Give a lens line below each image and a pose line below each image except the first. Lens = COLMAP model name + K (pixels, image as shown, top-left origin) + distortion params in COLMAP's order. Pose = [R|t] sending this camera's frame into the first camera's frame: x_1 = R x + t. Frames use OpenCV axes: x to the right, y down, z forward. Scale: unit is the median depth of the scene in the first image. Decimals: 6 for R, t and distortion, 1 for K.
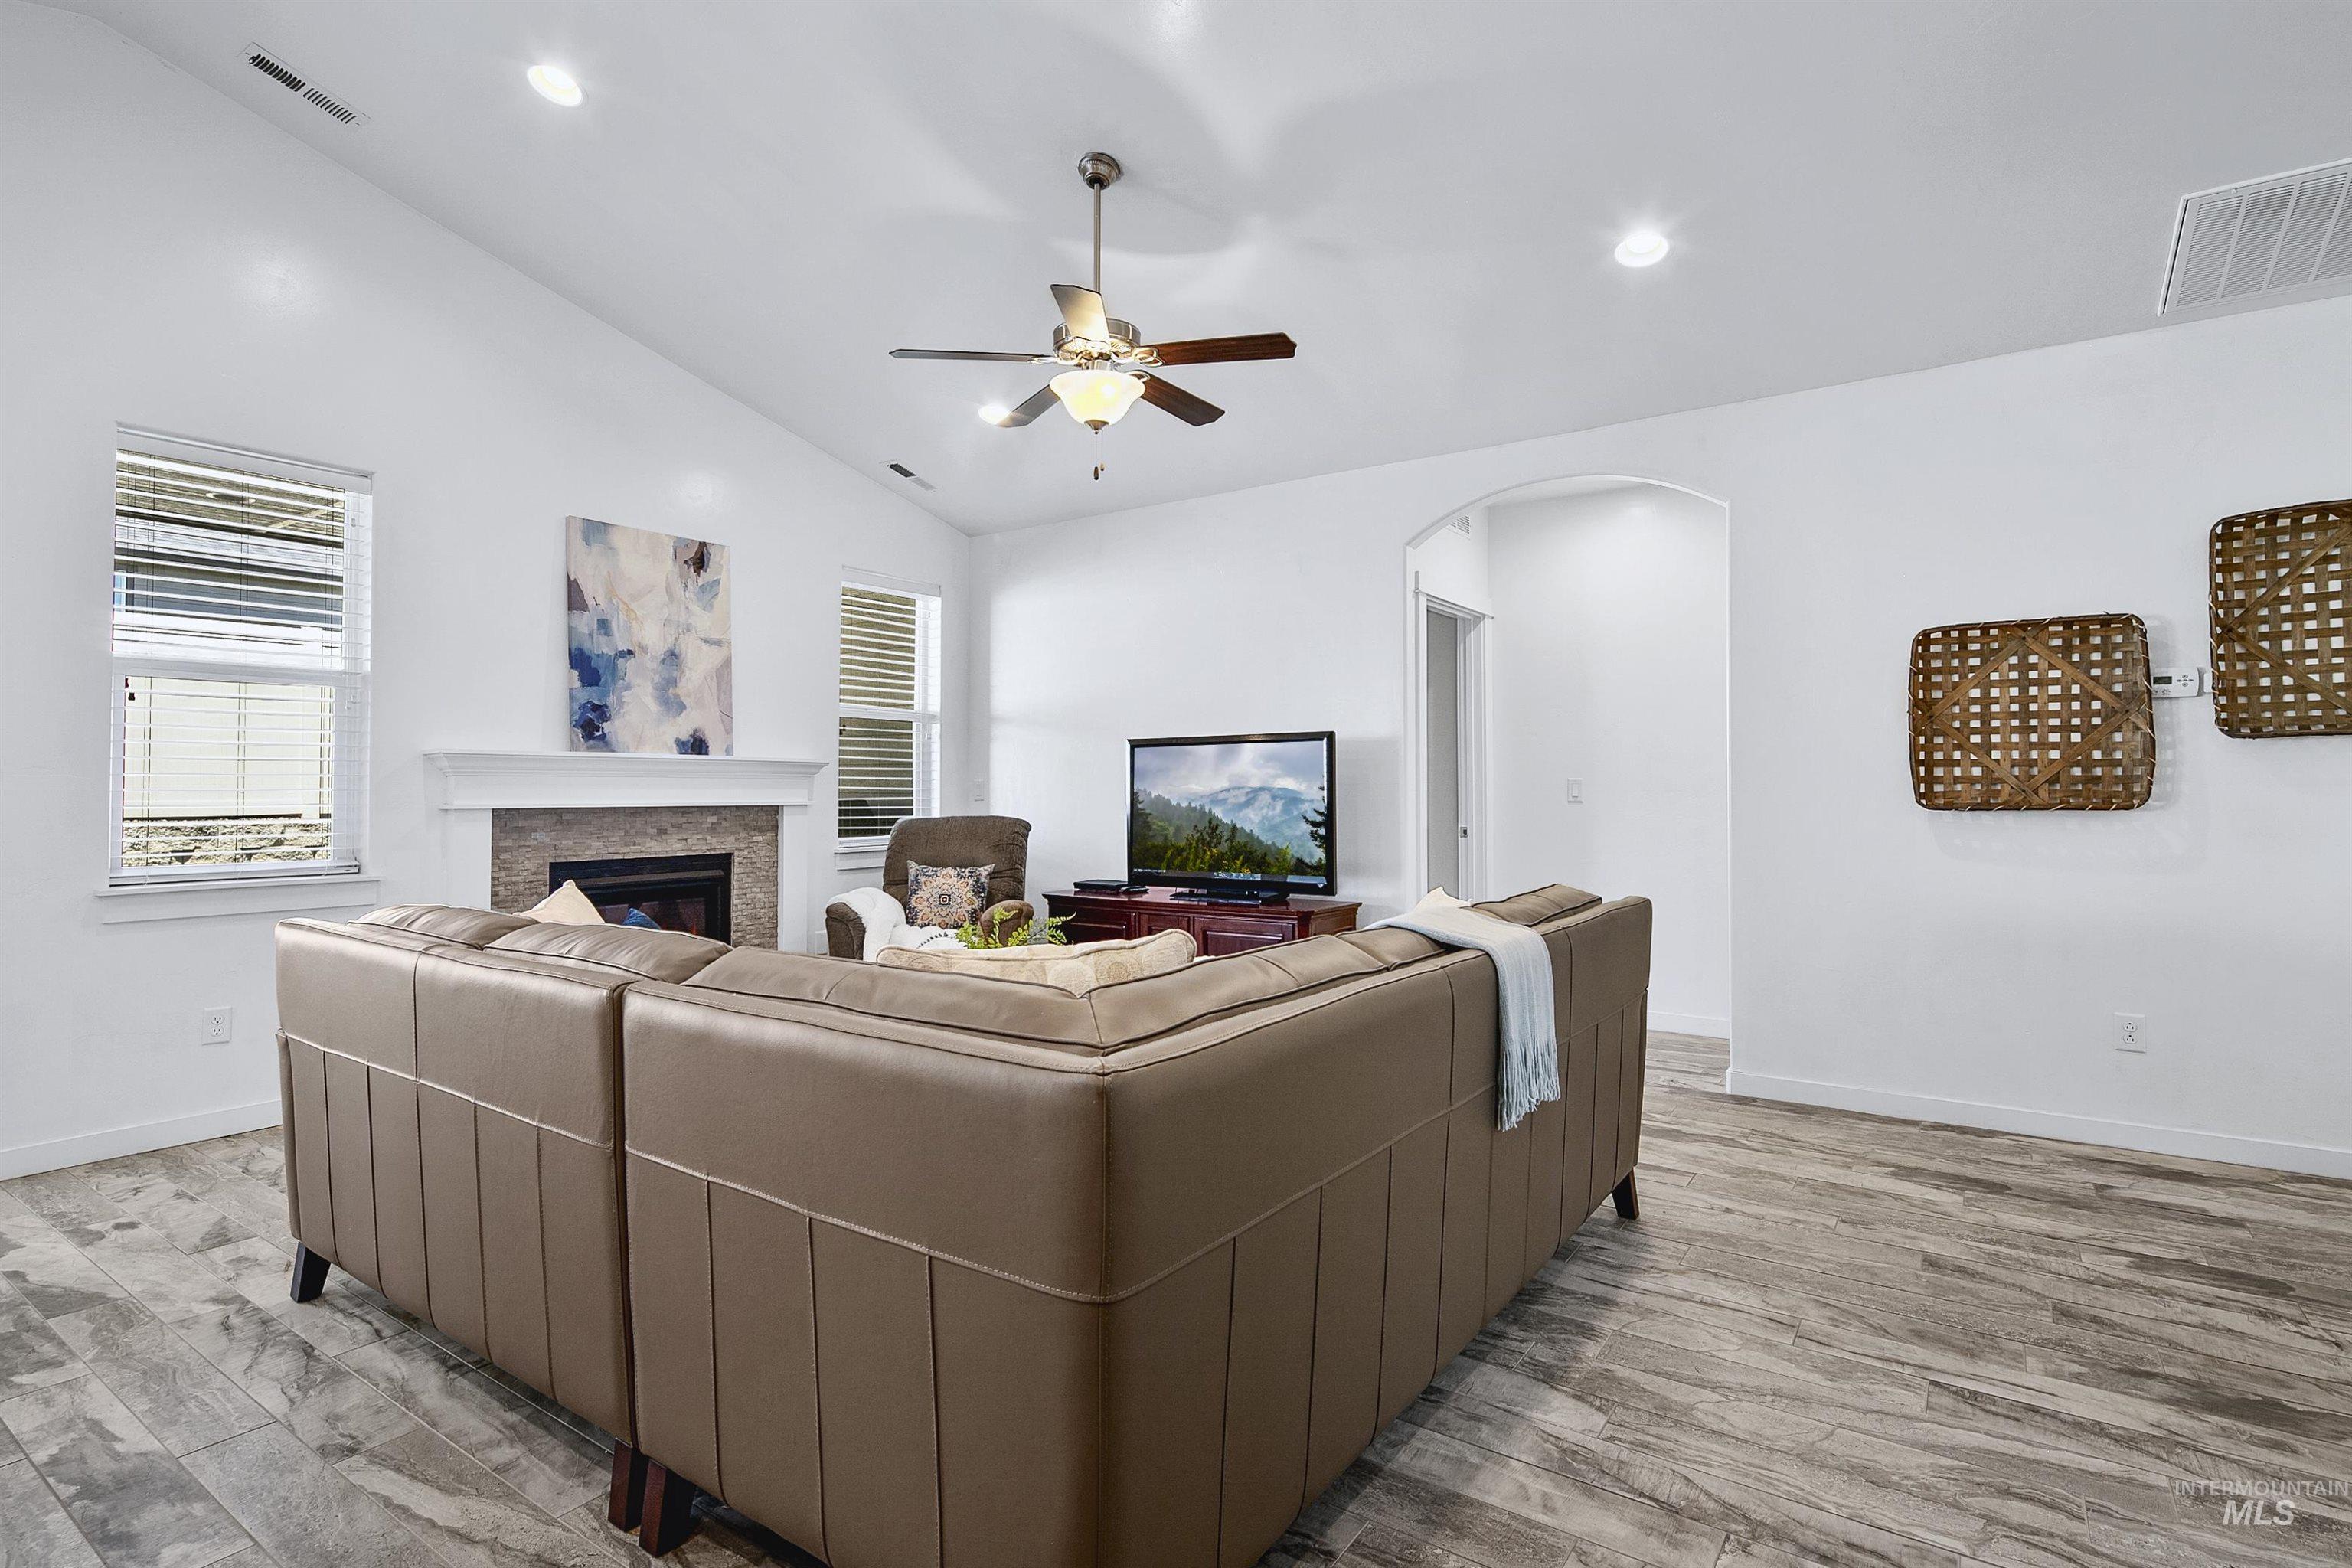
lens RADIAL K [[1161.6, 0, 1170.4], [0, 1161.6, 770.6], [0, 0, 1]] dist [0.001343, -0.000771]
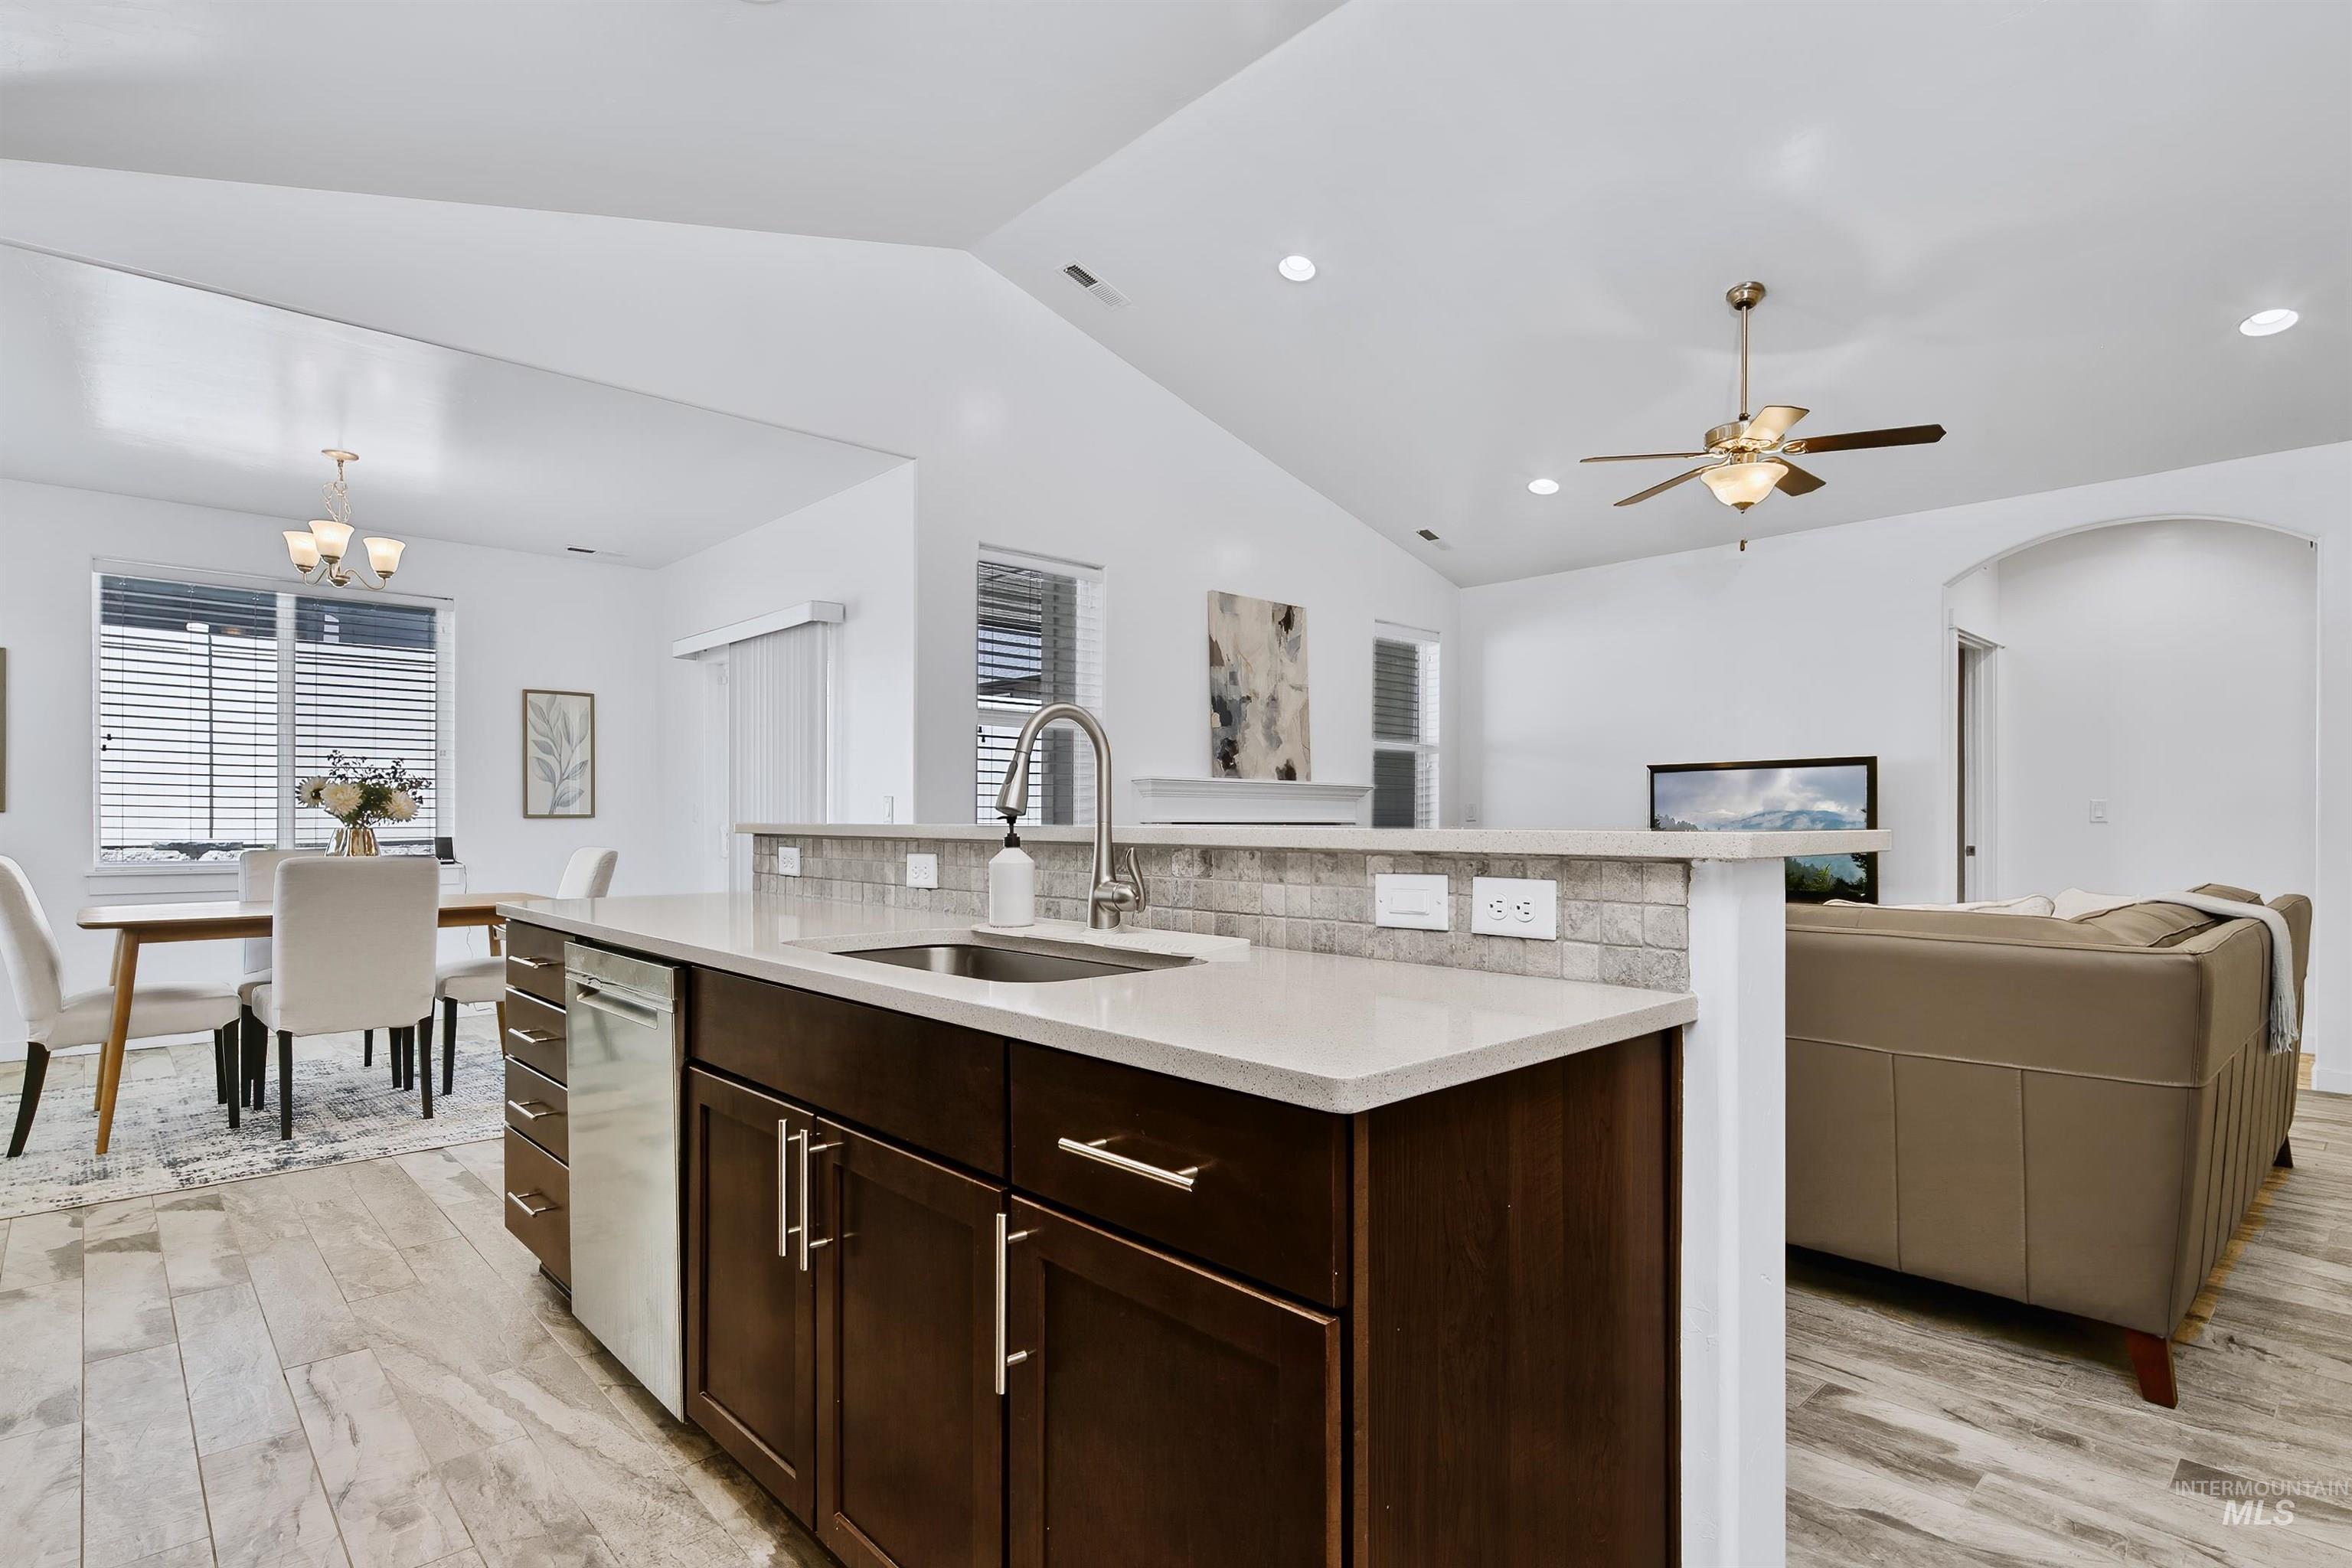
lens RADIAL K [[1170.0, 0, 1152.7], [0, 1170.0, 826.9], [0, 0, 1]] dist [0.007624, -0.007513]
pose [[0.977754, 0.004487, -0.209706, -0.306058], [0.000051, 0.999766, 0.021631, 0.009126], [0.209754, -0.021160, 0.977525, -0.252226]]
